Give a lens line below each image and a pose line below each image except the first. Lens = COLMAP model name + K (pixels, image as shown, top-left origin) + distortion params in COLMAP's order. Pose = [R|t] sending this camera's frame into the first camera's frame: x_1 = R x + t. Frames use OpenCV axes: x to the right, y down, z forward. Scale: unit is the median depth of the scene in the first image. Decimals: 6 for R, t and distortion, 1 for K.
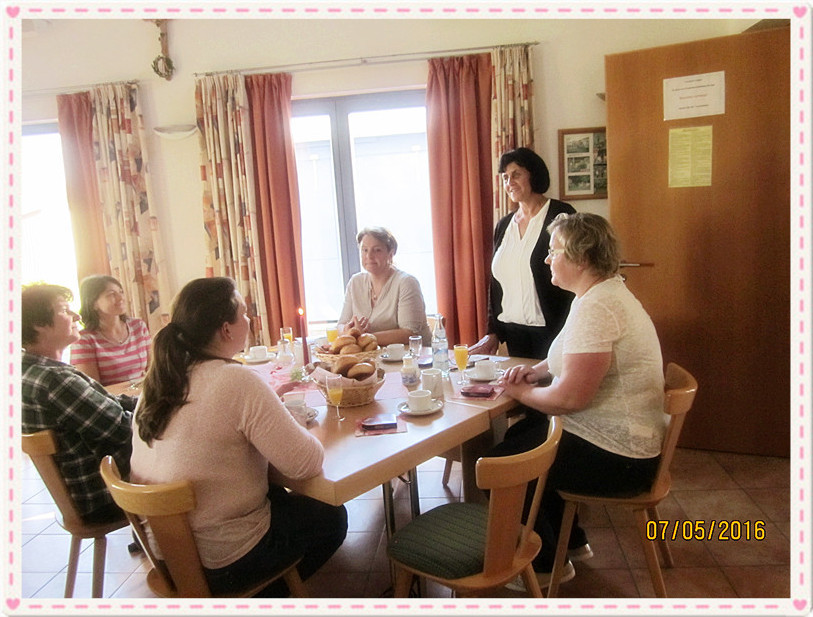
lens RADIAL K [[602.6, 0, 406.5], [0, 602.6, 308.5], [0, 0, 1]] dist [-0.040280, 0.000088]
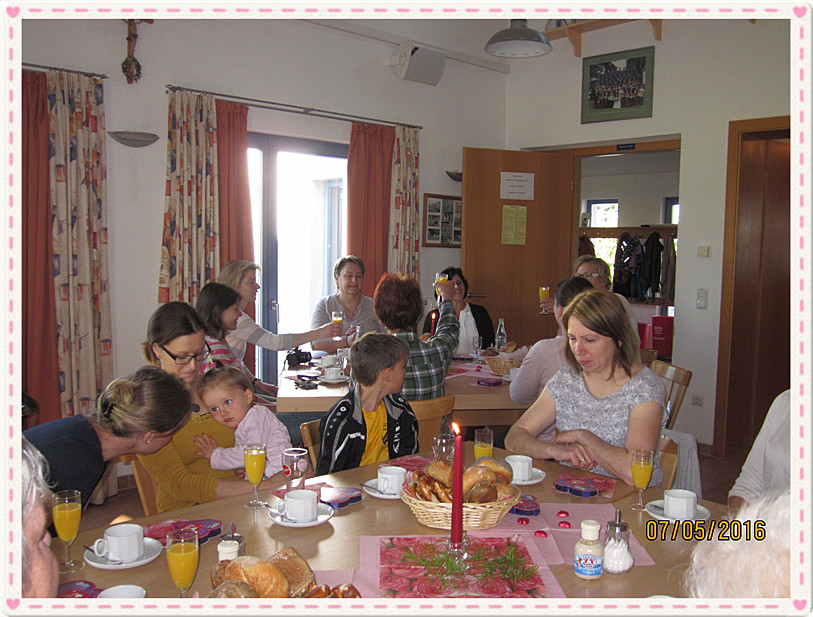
lens RADIAL K [[750.0, 0, 406.5], [0, 750.0, 308.5], [0, 0, 1]] dist [-0.076902, 0.020265]
pose [[0.678843, 0.020544, 0.733996, -0.971503], [0.059276, 0.994813, -0.082666, 0.086380], [-0.731887, 0.099625, 0.674104, -0.051441]]
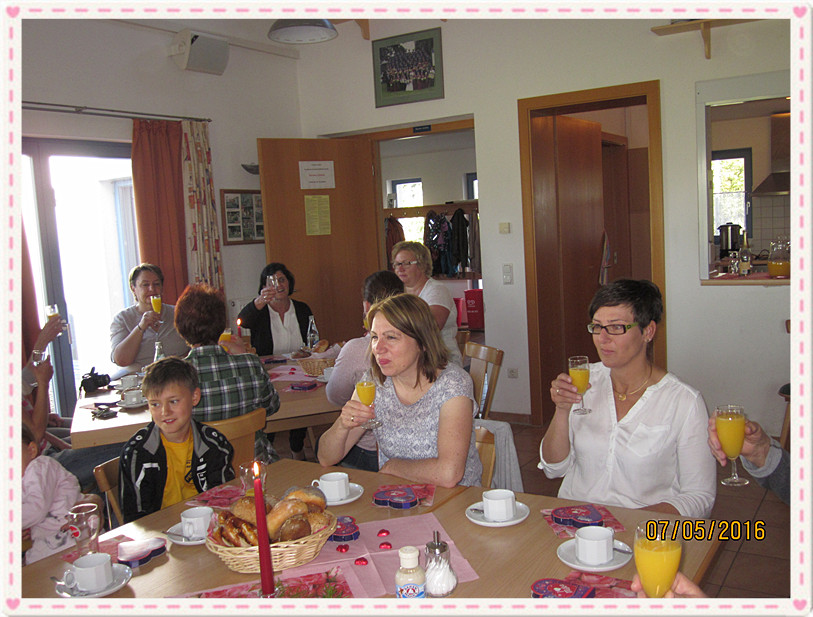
lens RADIAL K [[750.0, 0, 406.5], [0, 750.0, 308.5], [0, 0, 1]] dist [-0.076902, 0.020265]
pose [[0.485818, -0.057648, 0.872157, -0.923268], [0.171600, 0.984694, -0.030500, 0.059441], [-0.857050, 0.164480, 0.488274, -0.046541]]
